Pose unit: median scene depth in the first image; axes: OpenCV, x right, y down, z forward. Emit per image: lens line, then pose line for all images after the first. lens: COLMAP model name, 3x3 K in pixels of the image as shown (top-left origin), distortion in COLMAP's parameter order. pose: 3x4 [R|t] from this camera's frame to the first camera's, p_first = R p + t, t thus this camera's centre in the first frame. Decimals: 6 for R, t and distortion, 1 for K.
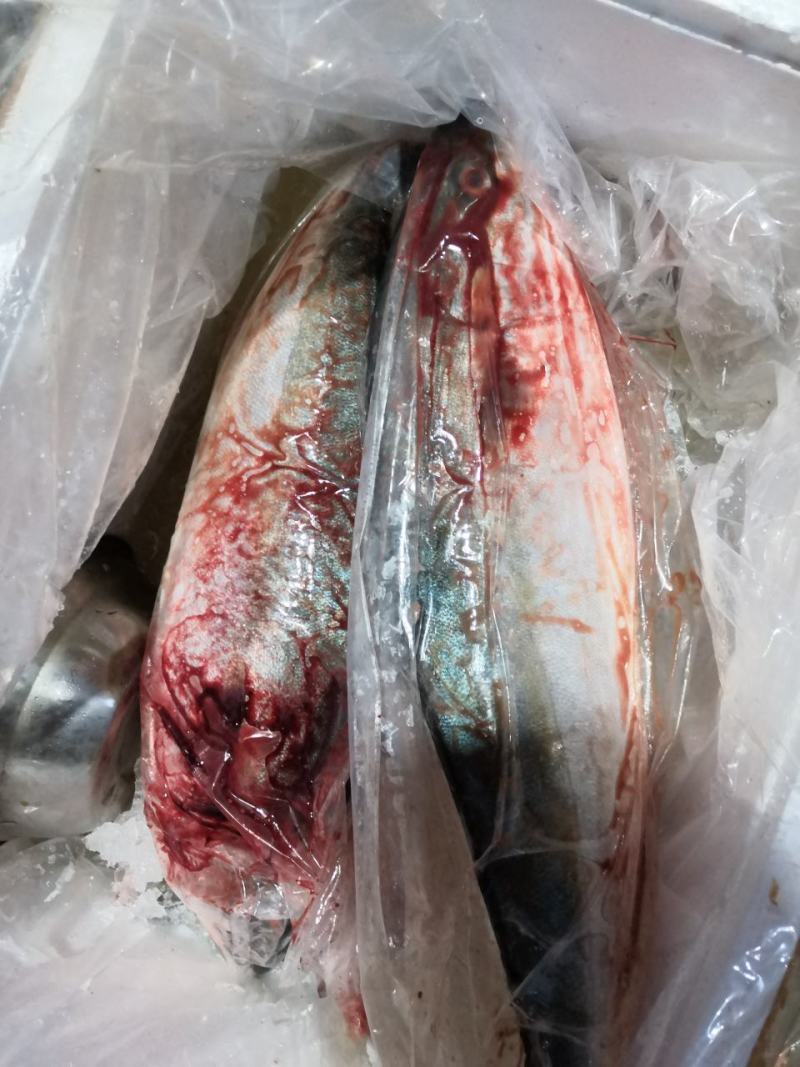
lens RADIAL K [[871.1, 0, 400.0], [0, 871.1, 533.5], [0, 0, 1]] dist [0.031188, -0.106733]
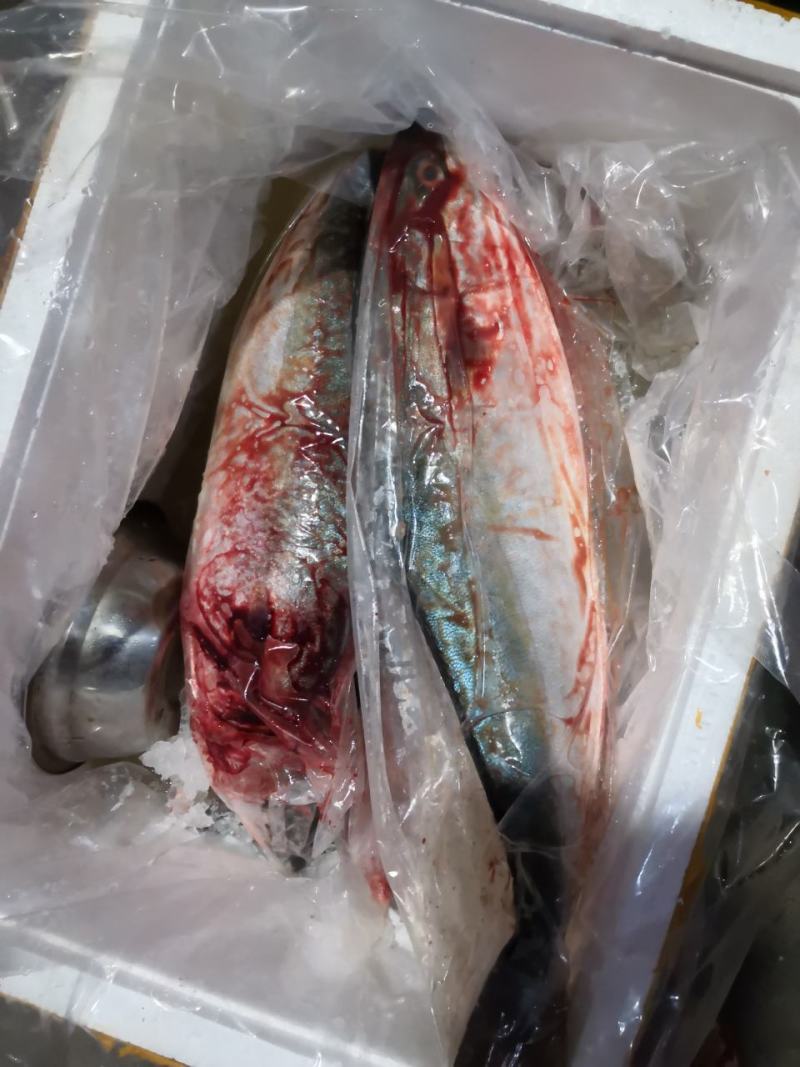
lens RADIAL K [[871.1, 0, 400.0], [0, 871.1, 533.5], [0, 0, 1]] dist [0.031188, -0.106733]
pose [[0.997360, -0.067120, -0.027709, 0.044237], [0.066557, 0.997567, -0.020759, 0.110719], [0.029035, 0.018860, 0.999400, -0.194403]]
